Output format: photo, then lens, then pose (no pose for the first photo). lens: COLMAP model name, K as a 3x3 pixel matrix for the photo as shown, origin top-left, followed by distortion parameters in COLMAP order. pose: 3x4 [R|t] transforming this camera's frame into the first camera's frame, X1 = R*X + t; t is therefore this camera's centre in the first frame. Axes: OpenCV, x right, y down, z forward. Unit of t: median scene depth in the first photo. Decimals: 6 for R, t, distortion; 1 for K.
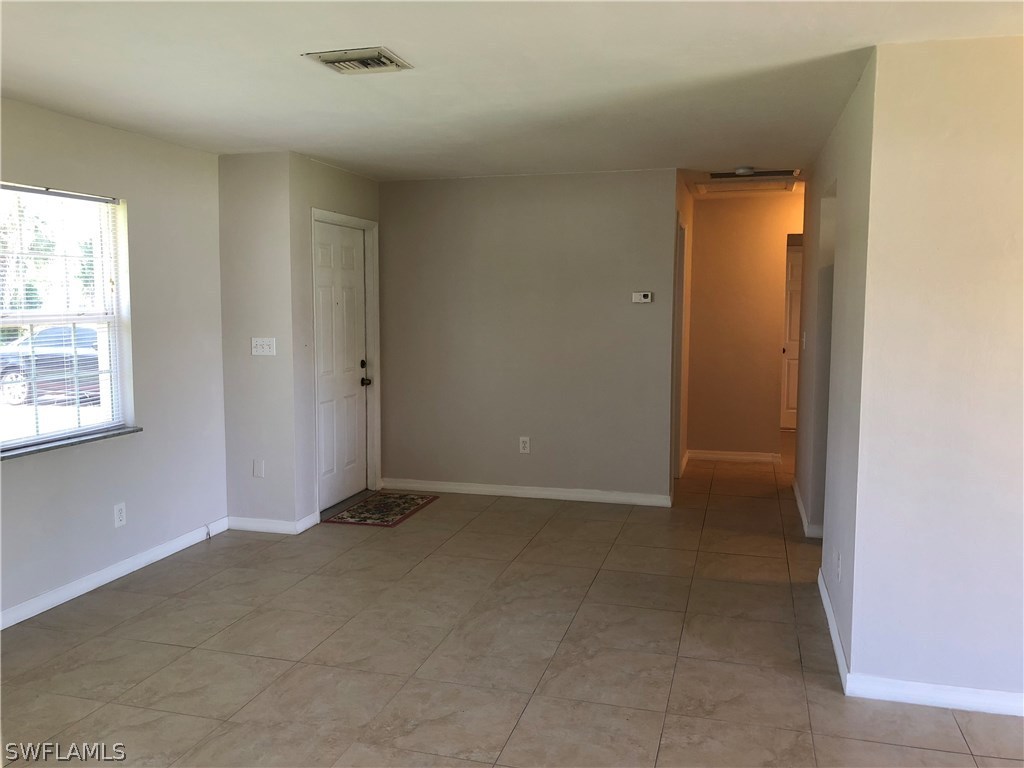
lens RADIAL K [[842.6, 0, 502.4], [0, 842.6, 369.9], [0, 0, 1]] dist [0.039439, -0.047451]
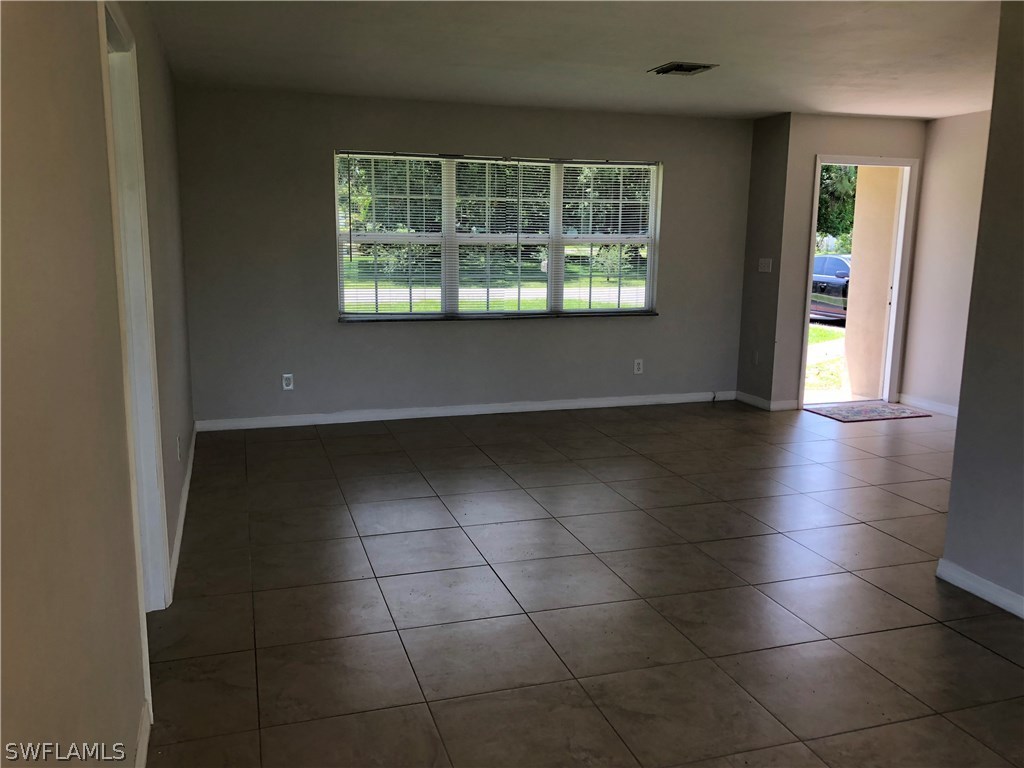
lens RADIAL K [[842.6, 0, 502.4], [0, 842.6, 369.9], [0, 0, 1]] dist [0.039439, -0.047451]
pose [[0.554470, 0.140326, -0.820287, 0.679525], [-0.082763, 0.990093, 0.113431, 0.020773], [0.828078, 0.004996, 0.560591, -0.082781]]
